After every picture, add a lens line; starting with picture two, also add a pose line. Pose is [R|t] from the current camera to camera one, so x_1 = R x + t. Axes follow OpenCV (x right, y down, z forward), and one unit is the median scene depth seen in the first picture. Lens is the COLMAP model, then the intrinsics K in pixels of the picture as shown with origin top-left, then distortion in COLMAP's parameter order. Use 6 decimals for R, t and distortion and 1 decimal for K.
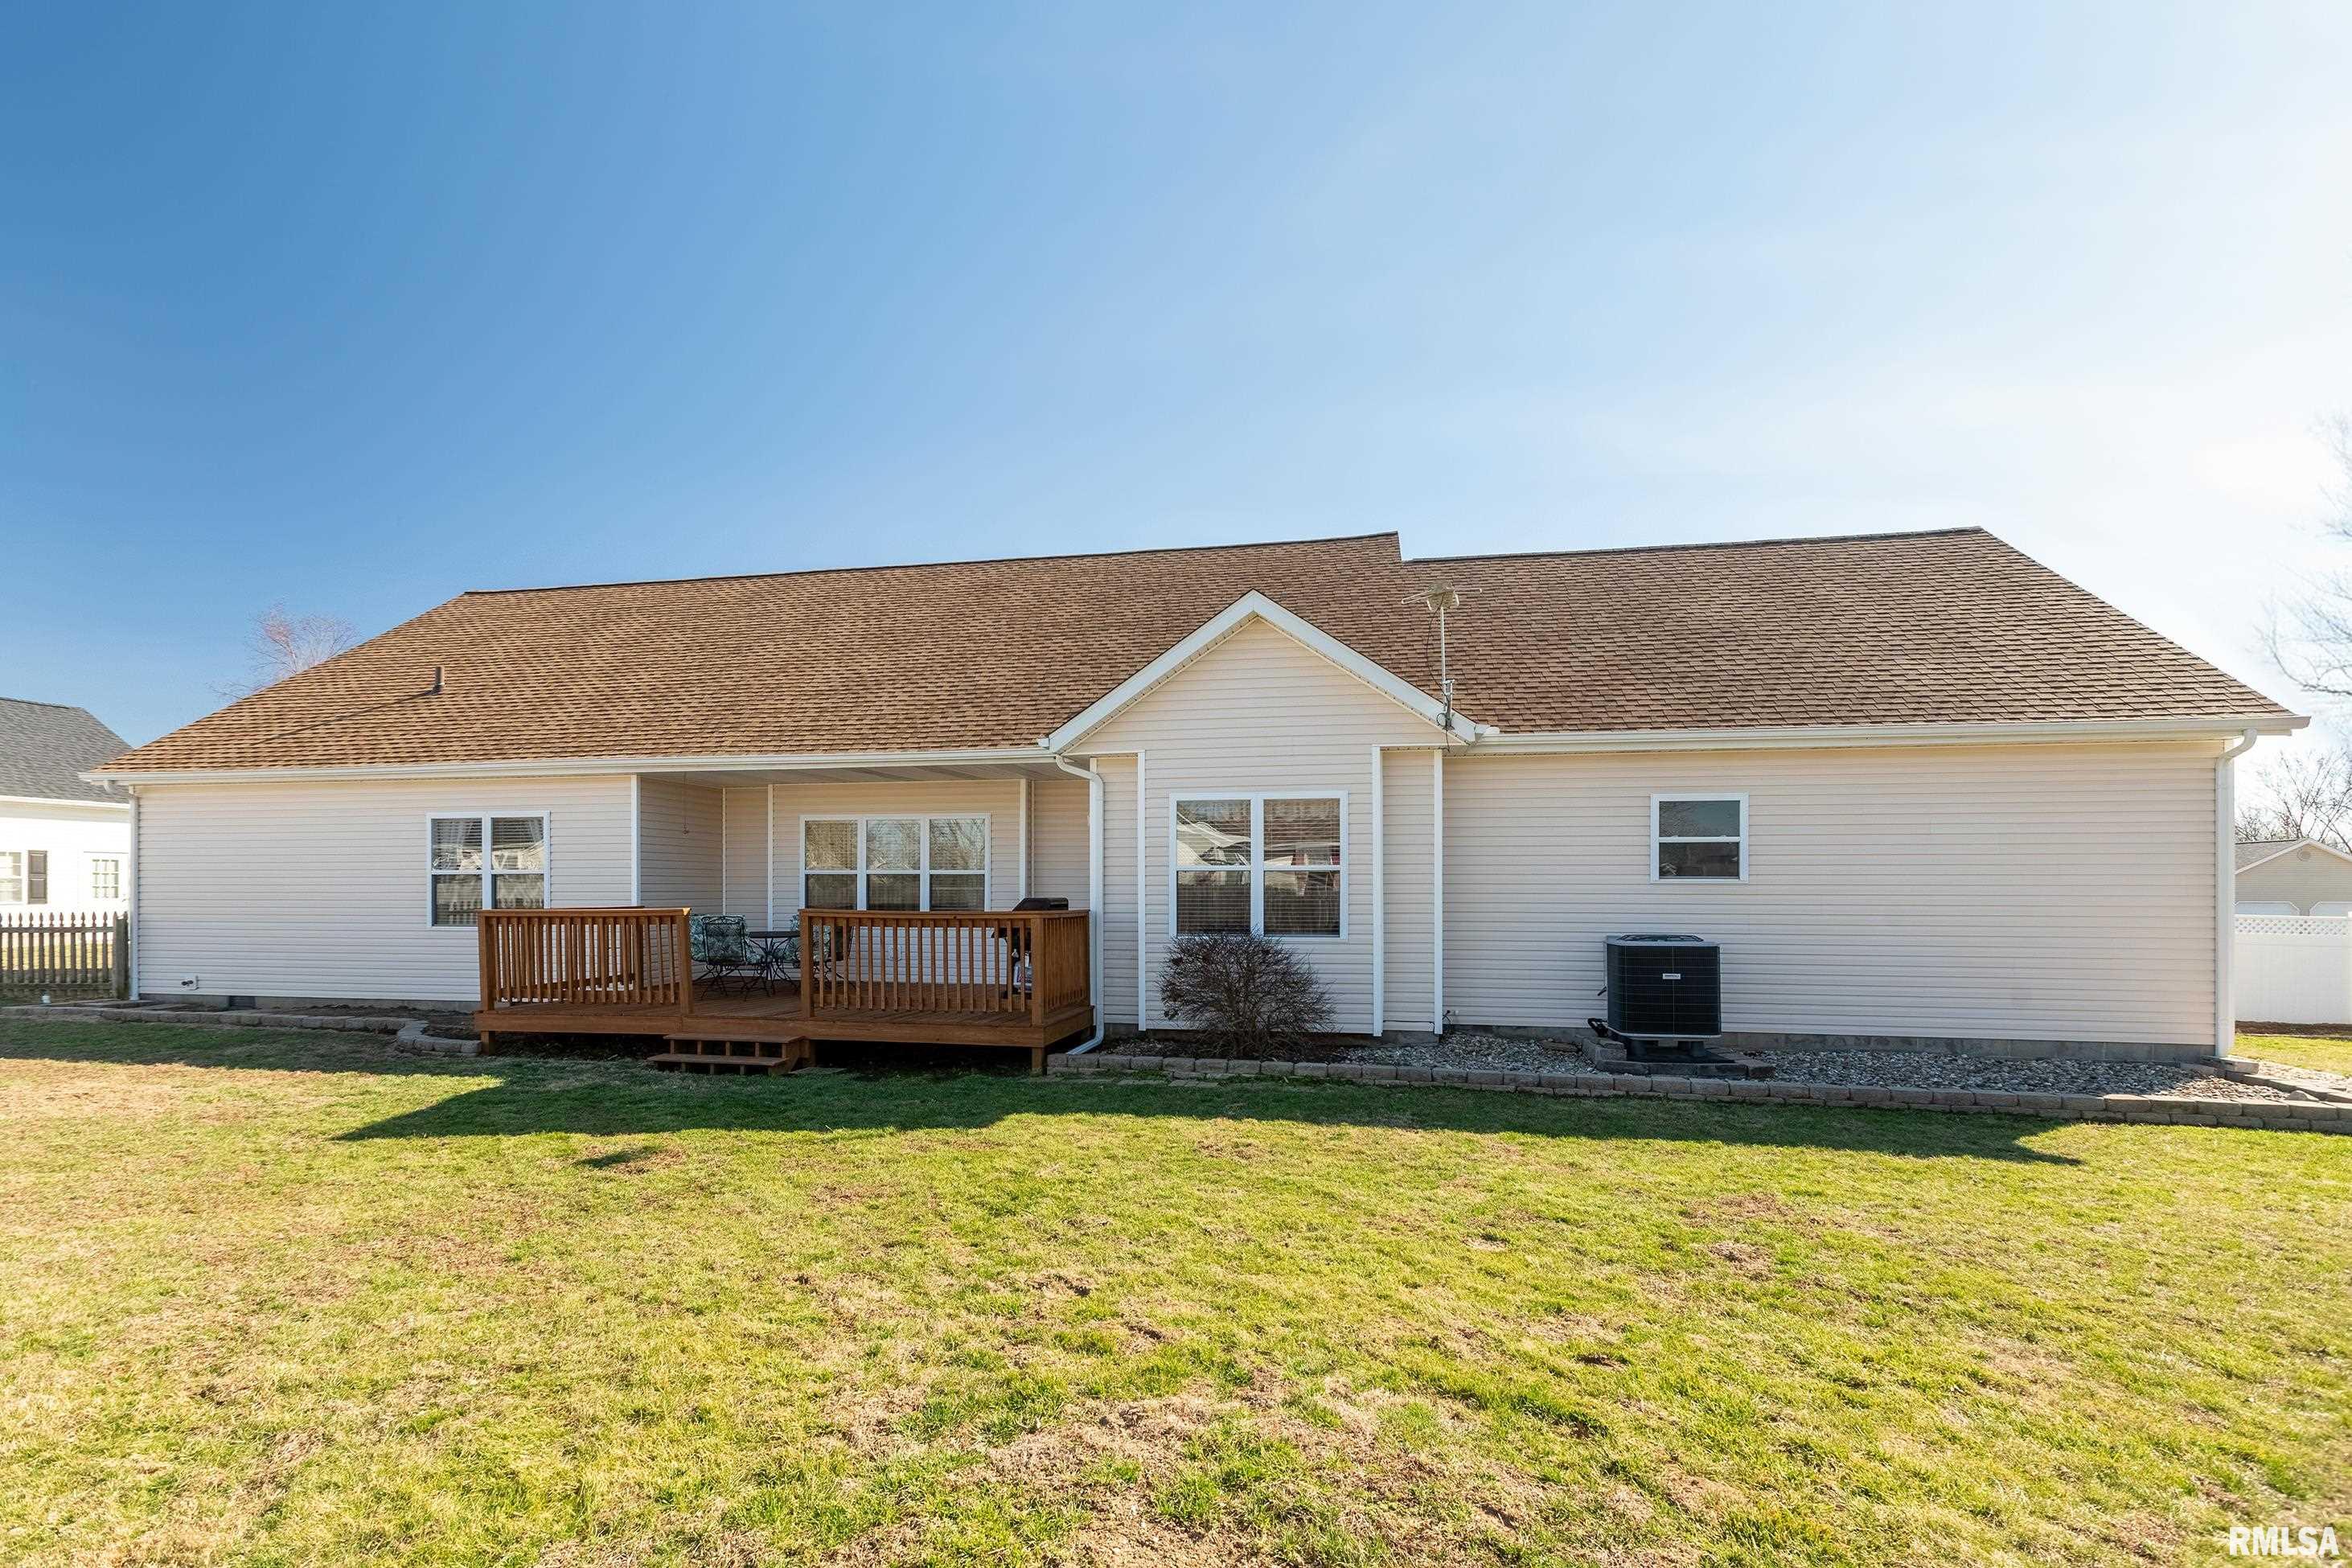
lens RADIAL K [[1065.0, 0, 1176.1], [0, 1065.0, 884.4], [0, 0, 1]] dist [-0.000533, 0.000017]
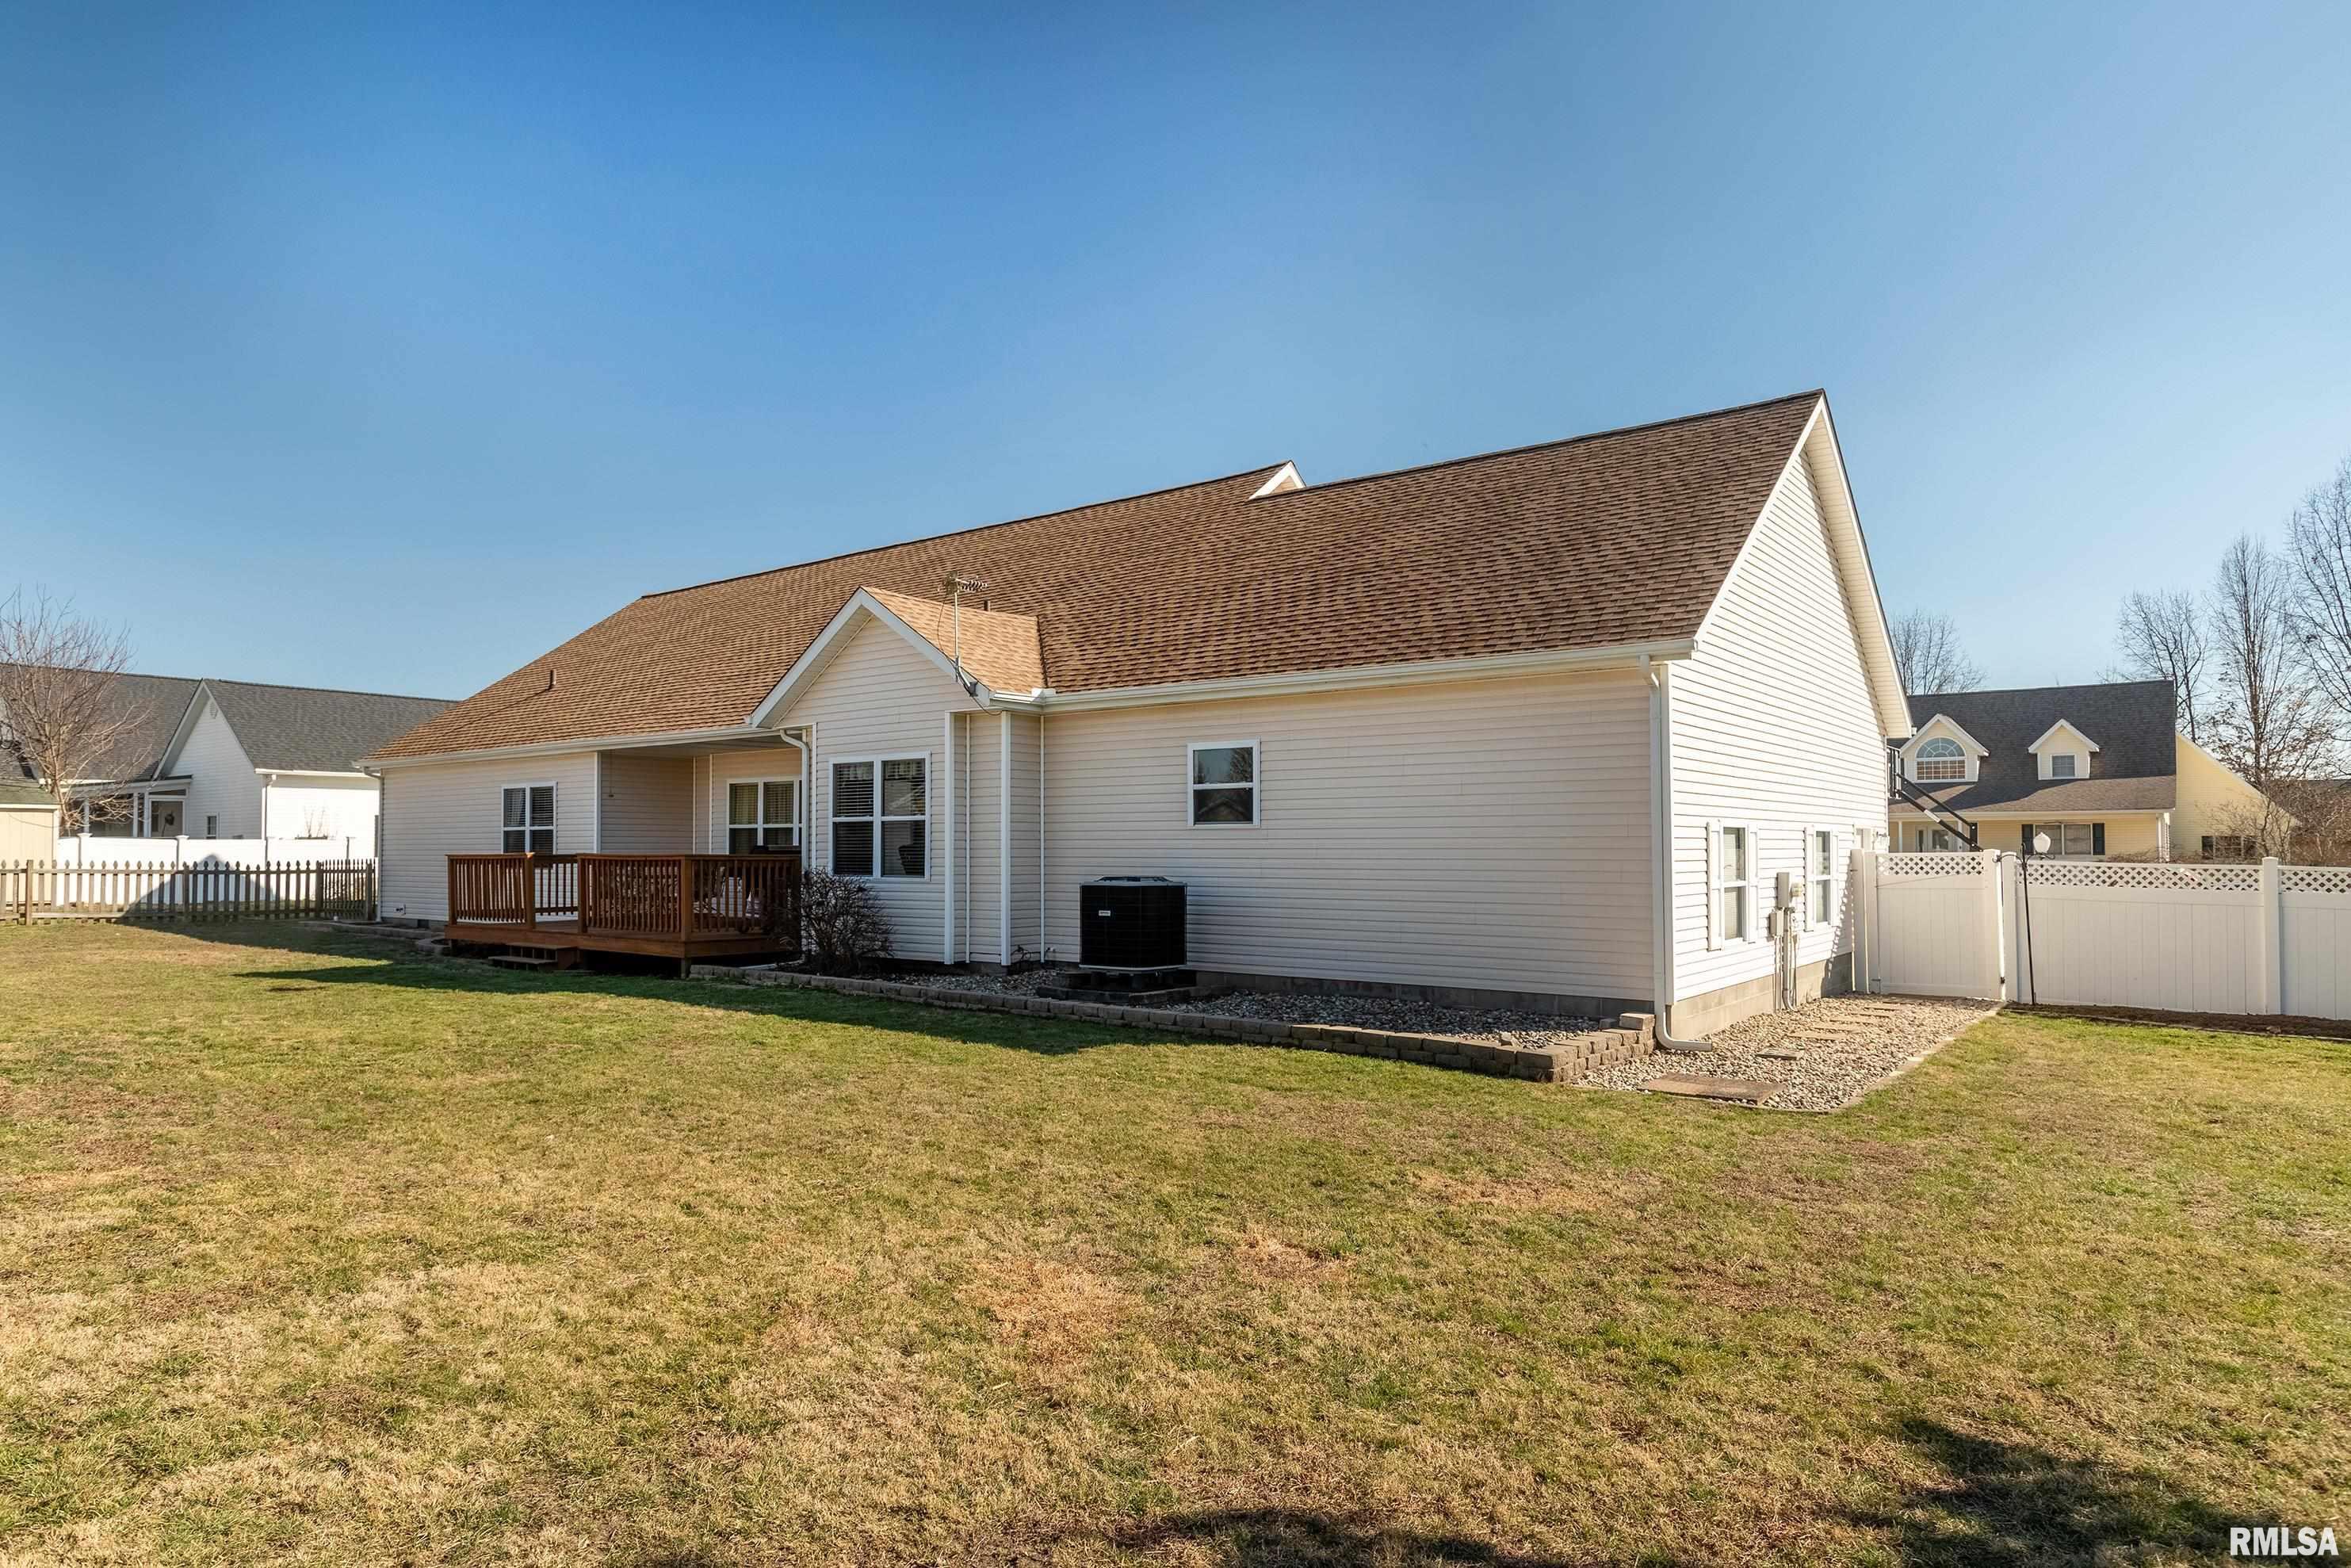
lens RADIAL K [[1380.9, 0, 1174.7], [0, 1380.9, 839.2], [0, 0, 1]] dist [-0.002163, 0.000057]
pose [[0.893224, -0.006056, -0.449572, 1.056270], [0.003785, 0.999975, -0.005952, 0.017015], [0.449597, 0.003615, 0.893224, -0.216788]]
